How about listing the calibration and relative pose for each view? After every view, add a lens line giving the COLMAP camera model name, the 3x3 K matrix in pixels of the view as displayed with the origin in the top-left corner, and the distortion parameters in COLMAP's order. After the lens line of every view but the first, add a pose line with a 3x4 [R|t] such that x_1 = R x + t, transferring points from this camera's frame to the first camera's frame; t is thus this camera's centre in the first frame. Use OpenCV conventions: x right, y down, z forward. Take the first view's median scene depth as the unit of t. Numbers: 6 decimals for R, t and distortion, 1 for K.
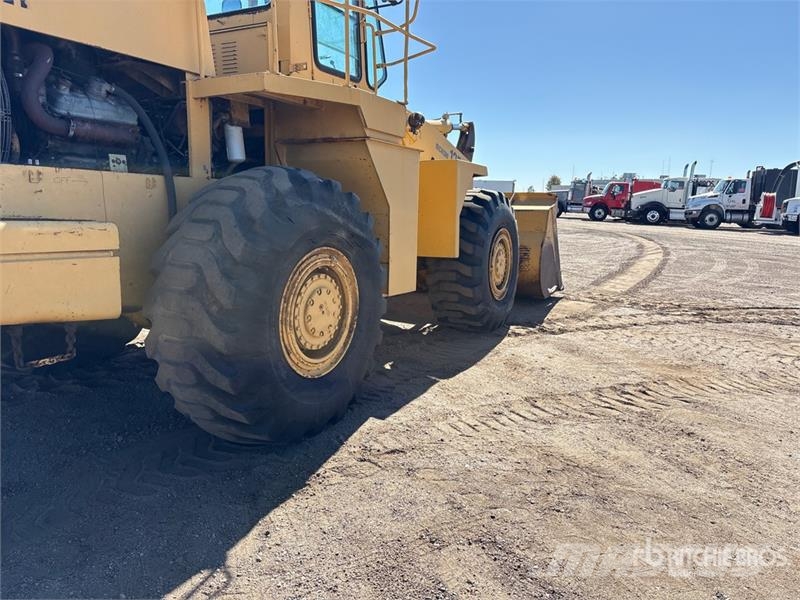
lens RADIAL K [[627.6, 0, 408.7], [0, 627.6, 276.7], [0, 0, 1]] dist [0.029201, -0.028458]
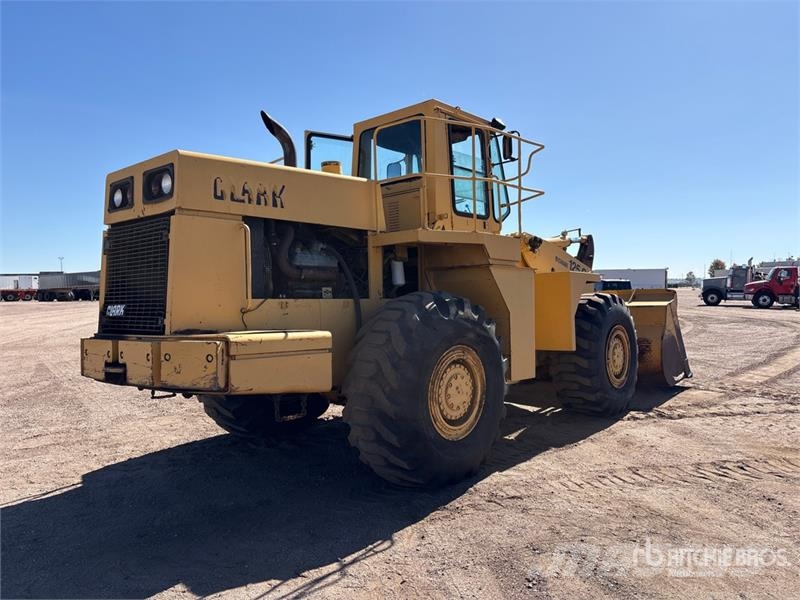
lens RADIAL K [[627.6, 0, 400.1], [0, 627.6, 302.7], [0, 0, 1]] dist [0.029201, -0.028458]
pose [[0.969383, -0.027967, -0.243956, 0.073965], [0.002142, 0.994418, -0.105488, 0.005404], [0.245545, 0.101736, 0.964032, -0.365112]]
